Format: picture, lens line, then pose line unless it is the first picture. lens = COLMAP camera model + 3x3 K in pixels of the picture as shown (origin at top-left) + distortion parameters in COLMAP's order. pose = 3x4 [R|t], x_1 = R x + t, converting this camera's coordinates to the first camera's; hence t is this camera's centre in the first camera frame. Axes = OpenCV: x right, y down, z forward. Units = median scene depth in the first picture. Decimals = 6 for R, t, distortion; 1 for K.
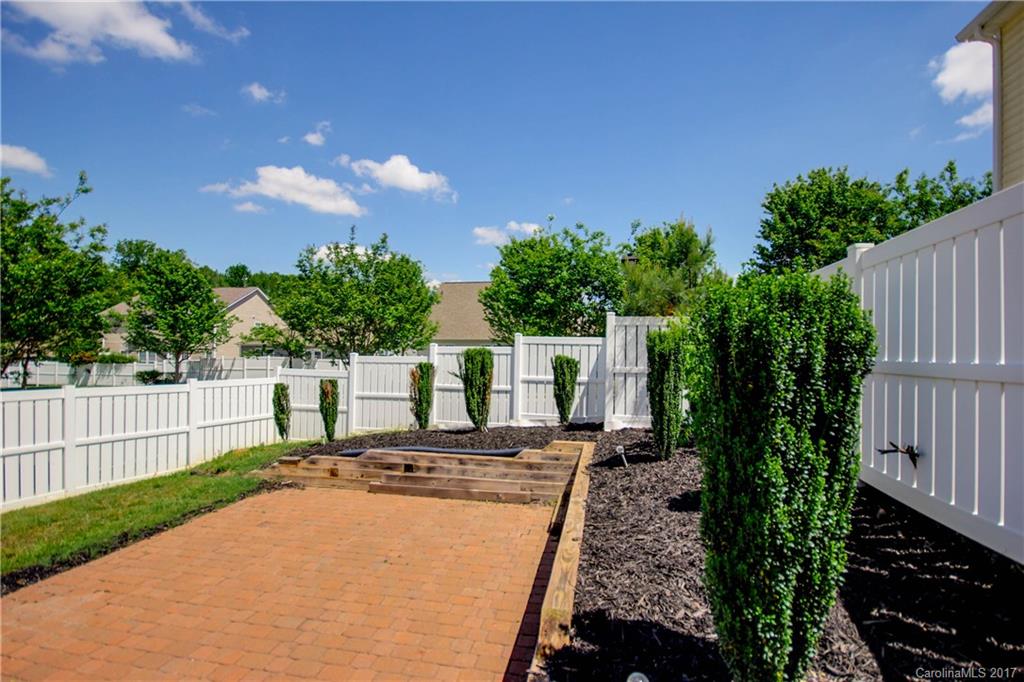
lens RADIAL K [[471.7, 0, 512.5], [0, 471.7, 348.9], [0, 0, 1]] dist [-0.004617, 0.002146]
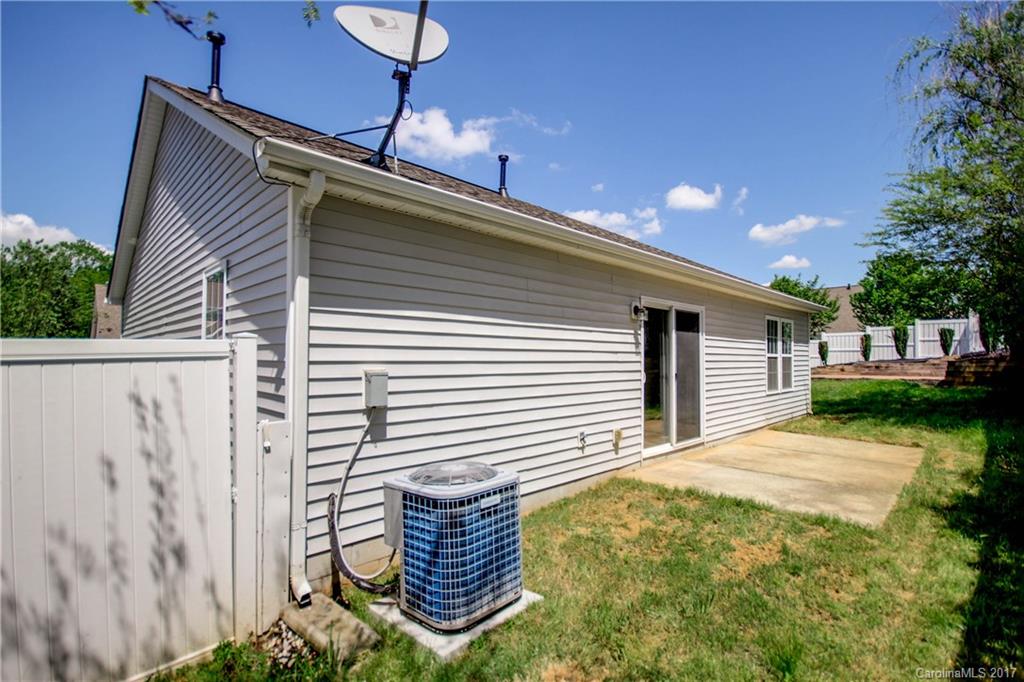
lens RADIAL K [[471.7, 0, 510.6], [0, 471.7, 345.3], [0, 0, 1]] dist [-0.004617, 0.002146]
pose [[0.826700, -0.031755, -0.561746, -0.359712], [0.019345, 0.999420, -0.028026, 0.122380], [0.562310, 0.012302, 0.826835, -2.109610]]
